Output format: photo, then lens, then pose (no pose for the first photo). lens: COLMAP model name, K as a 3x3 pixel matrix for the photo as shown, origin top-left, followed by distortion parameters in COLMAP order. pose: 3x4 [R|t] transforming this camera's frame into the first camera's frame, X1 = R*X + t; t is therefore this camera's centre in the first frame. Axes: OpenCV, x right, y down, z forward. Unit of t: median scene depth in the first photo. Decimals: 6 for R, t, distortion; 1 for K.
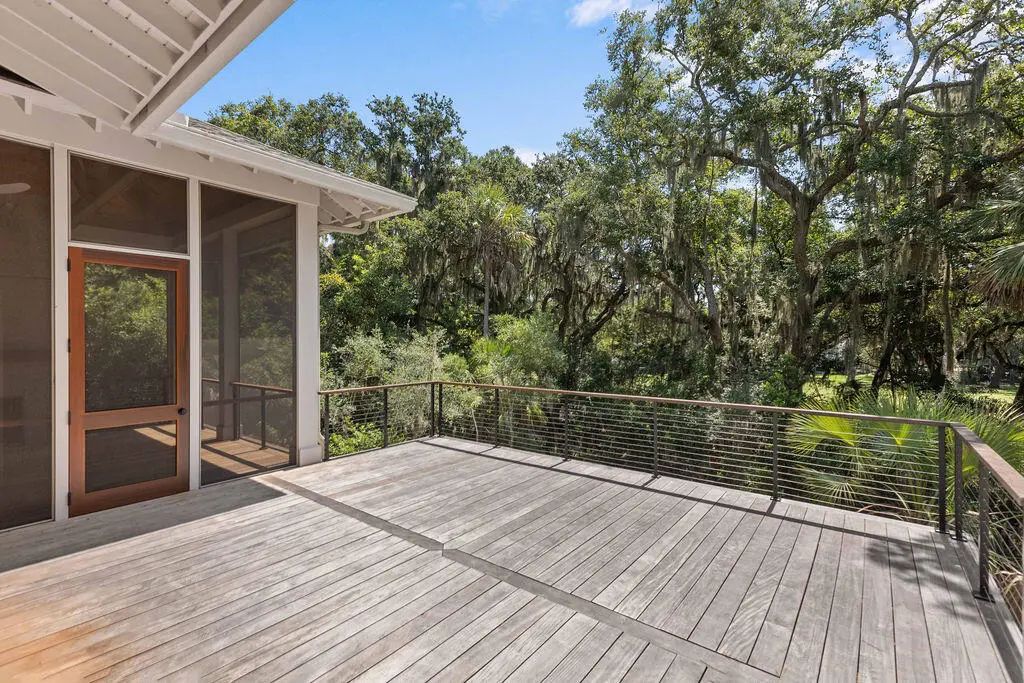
lens RADIAL K [[466.6, 0, 512.4], [0, 466.6, 338.7], [0, 0, 1]] dist [-0.000510, 0.000461]
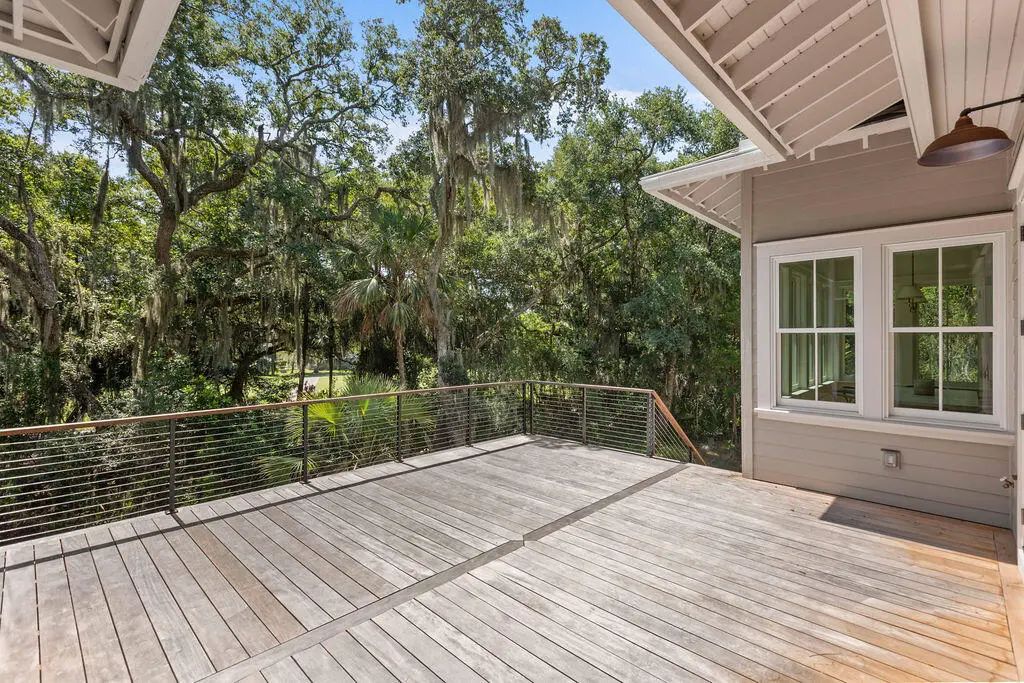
lens RADIAL K [[466.6, 0, 515.6], [0, 466.6, 339.9], [0, 0, 1]] dist [-0.000510, 0.000461]
pose [[0.085204, -0.002806, 0.996360, -0.606739], [0.000577, 0.999996, 0.002767, -0.003242], [-0.996363, 0.000339, 0.085206, 0.466586]]
